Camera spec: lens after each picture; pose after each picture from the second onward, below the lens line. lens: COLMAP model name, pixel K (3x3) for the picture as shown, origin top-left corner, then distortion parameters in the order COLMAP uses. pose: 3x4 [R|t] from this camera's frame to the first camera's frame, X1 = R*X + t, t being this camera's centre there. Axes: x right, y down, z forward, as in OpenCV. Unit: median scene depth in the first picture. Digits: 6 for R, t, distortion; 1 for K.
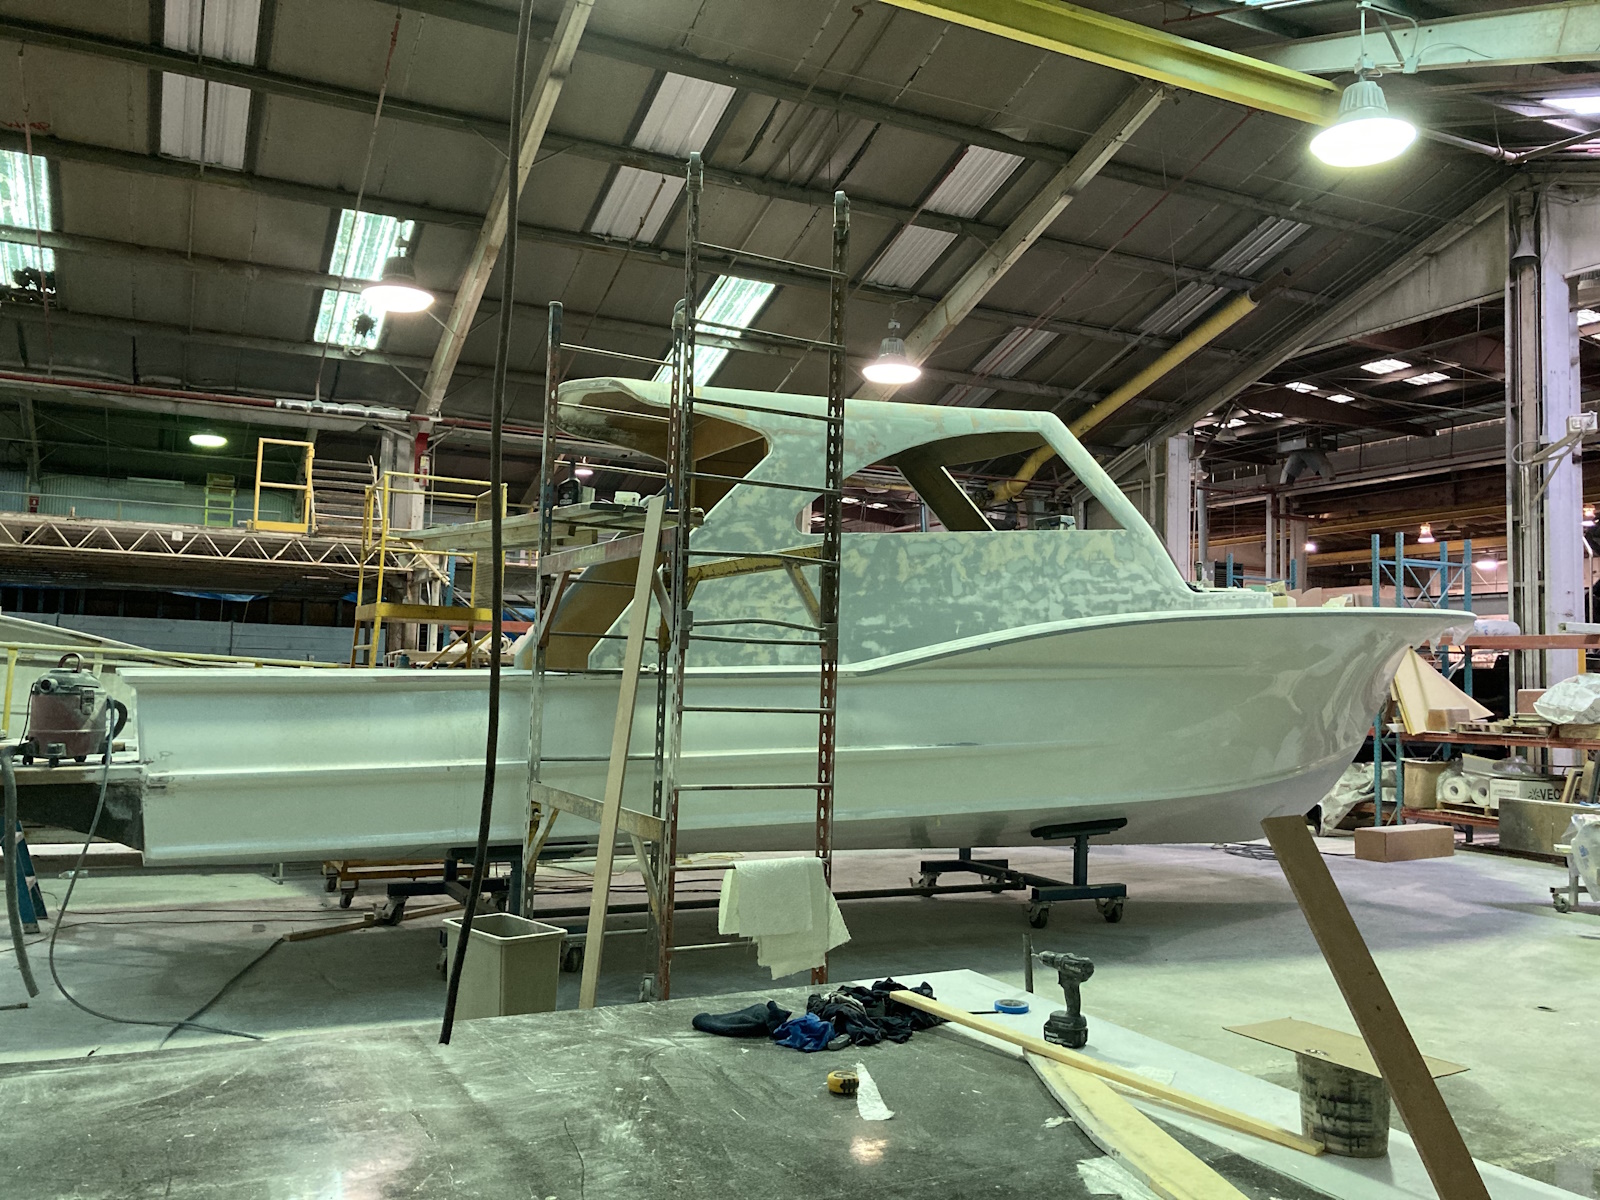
lens RADIAL K [[1333.6, 0, 804.4], [0, 1333.6, 596.9], [0, 0, 1]] dist [0.055492, -0.039731]
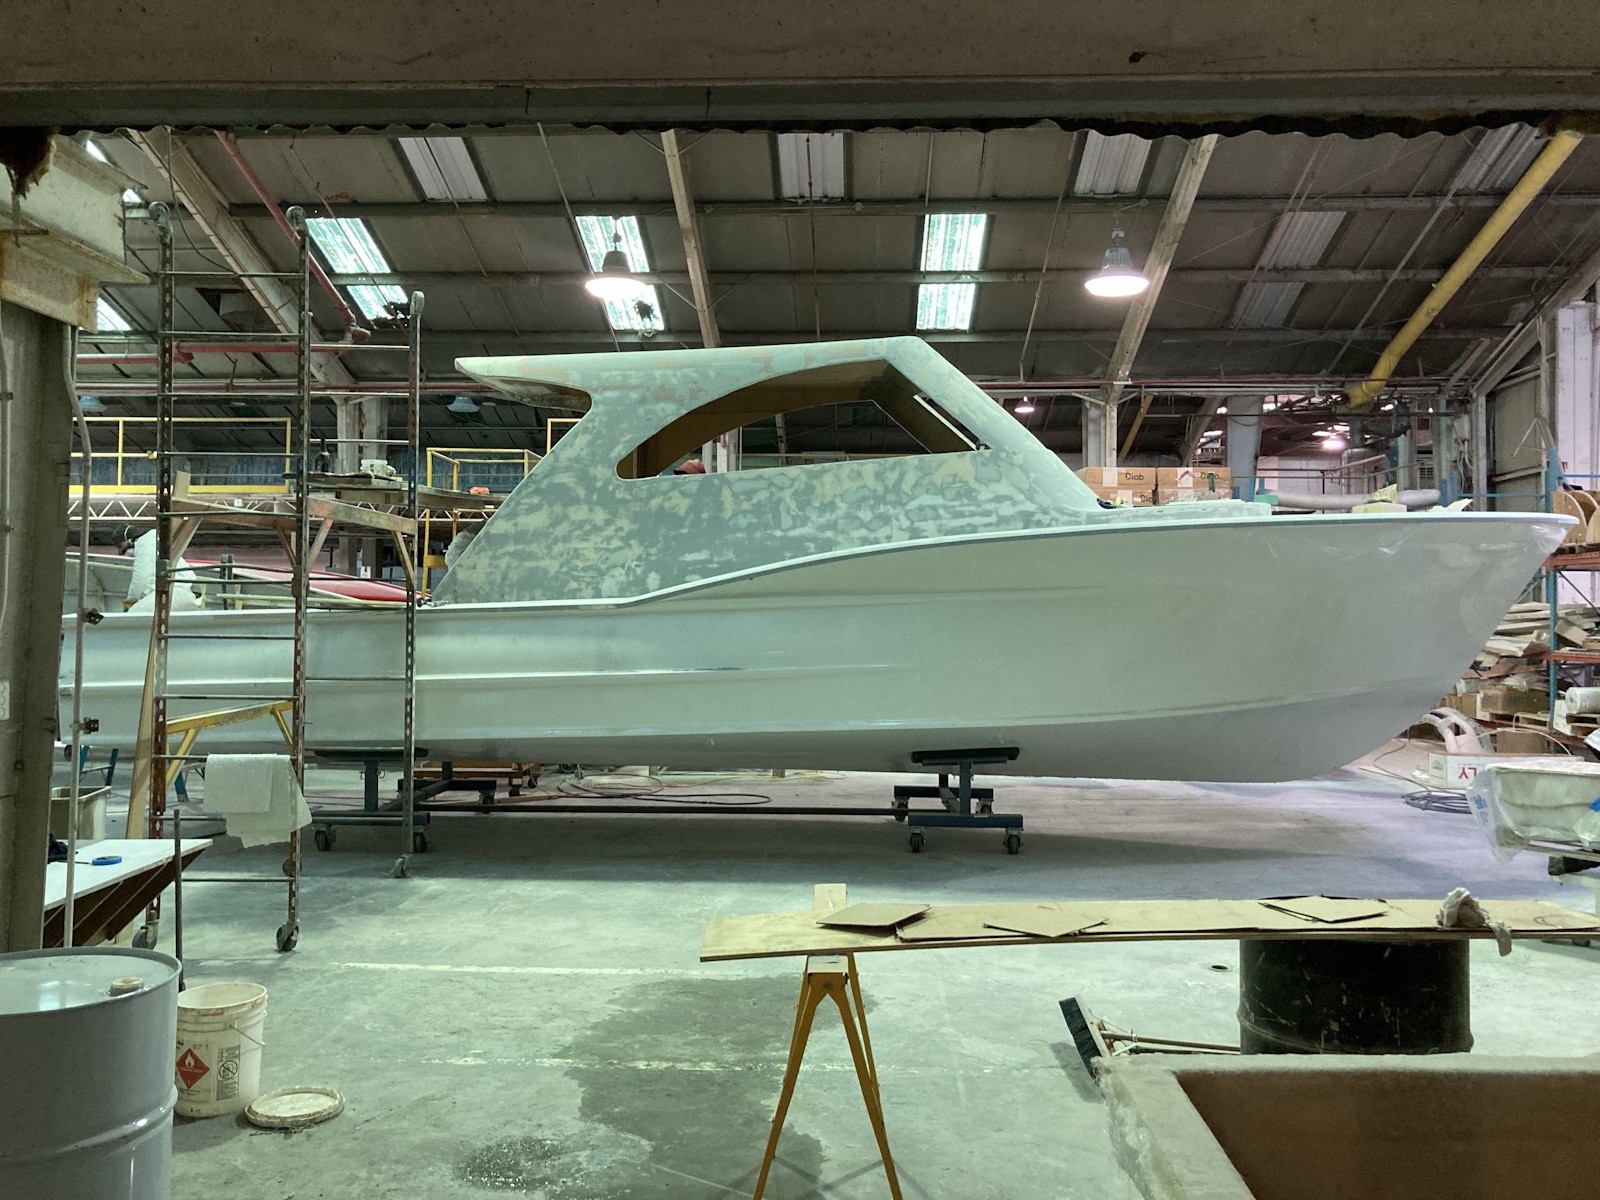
lens RADIAL K [[1333.6, 0, 807.8], [0, 1333.6, 601.6], [0, 0, 1]] dist [0.055492, -0.039731]
pose [[0.874602, -0.021862, -0.484348, 0.611229], [0.046434, 0.998168, 0.038792, 0.016086], [0.482613, -0.056418, 0.874015, 0.092810]]
